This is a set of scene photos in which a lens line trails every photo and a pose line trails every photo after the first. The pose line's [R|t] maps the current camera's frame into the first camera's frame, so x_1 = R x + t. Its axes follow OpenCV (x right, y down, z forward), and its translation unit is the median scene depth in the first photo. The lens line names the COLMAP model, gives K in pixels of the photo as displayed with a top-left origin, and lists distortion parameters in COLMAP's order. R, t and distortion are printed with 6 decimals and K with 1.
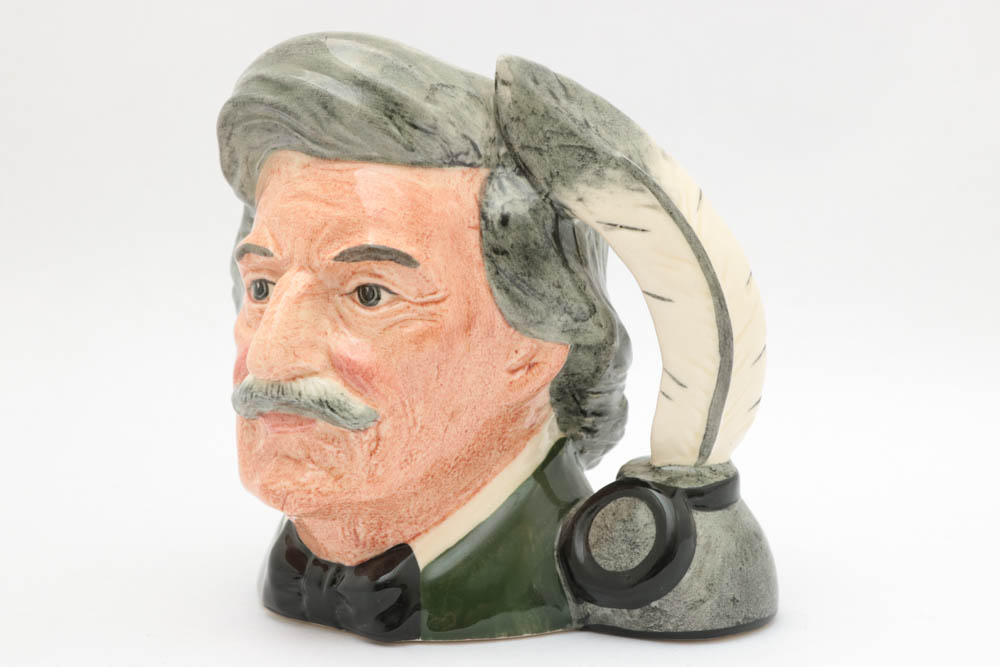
lens RADIAL K [[2395.1, 0, 500.0], [0, 2395.1, 333.5], [0, 0, 1]] dist [-0.055020, -0.044538]
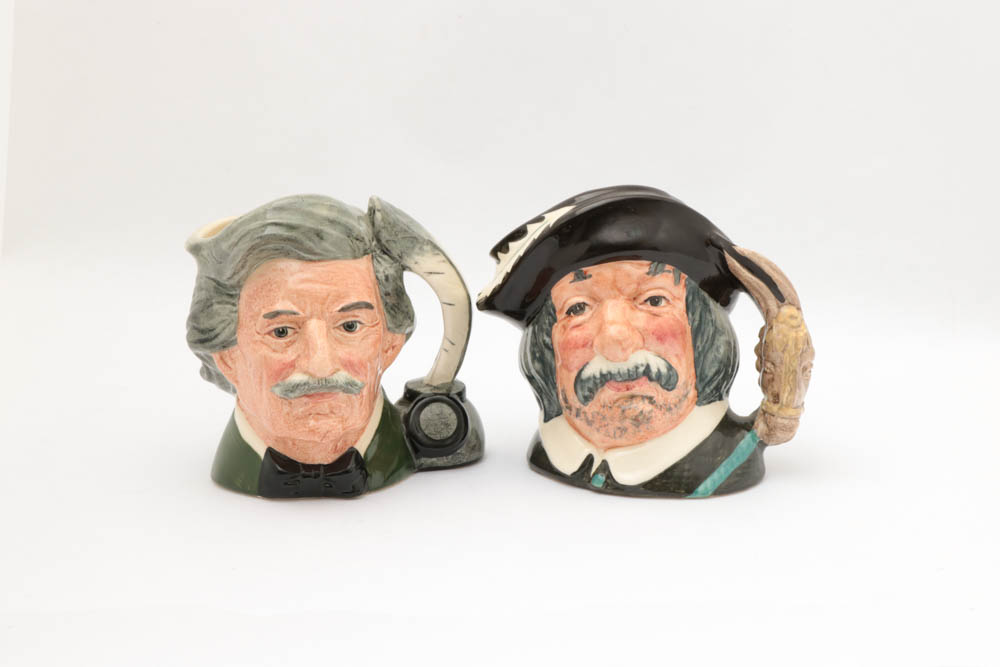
lens RADIAL K [[2395.1, 0, 500.0], [0, 2395.1, 333.5], [0, 0, 1]] dist [-0.055020, -0.044538]
pose [[0.723753, -0.164698, 0.670117, -1.287046], [0.108334, 0.986177, 0.125373, -0.243940], [-0.681502, -0.018143, 0.731591, -0.537373]]
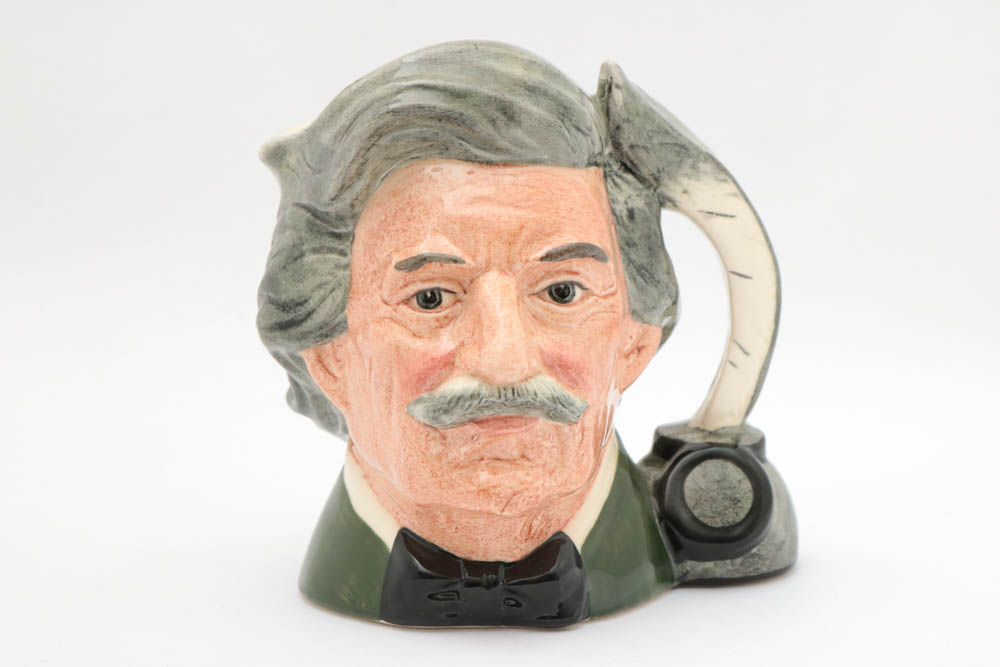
lens RADIAL K [[2188.5, 0, 500.0], [0, 2188.5, 333.5], [0, 0, 1]] dist [-0.029829, -0.057870]
pose [[0.775864, -0.088689, 0.624635, -0.660912], [0.095968, 0.995139, 0.022093, -0.021686], [-0.623559, 0.042804, 0.780604, 0.276021]]
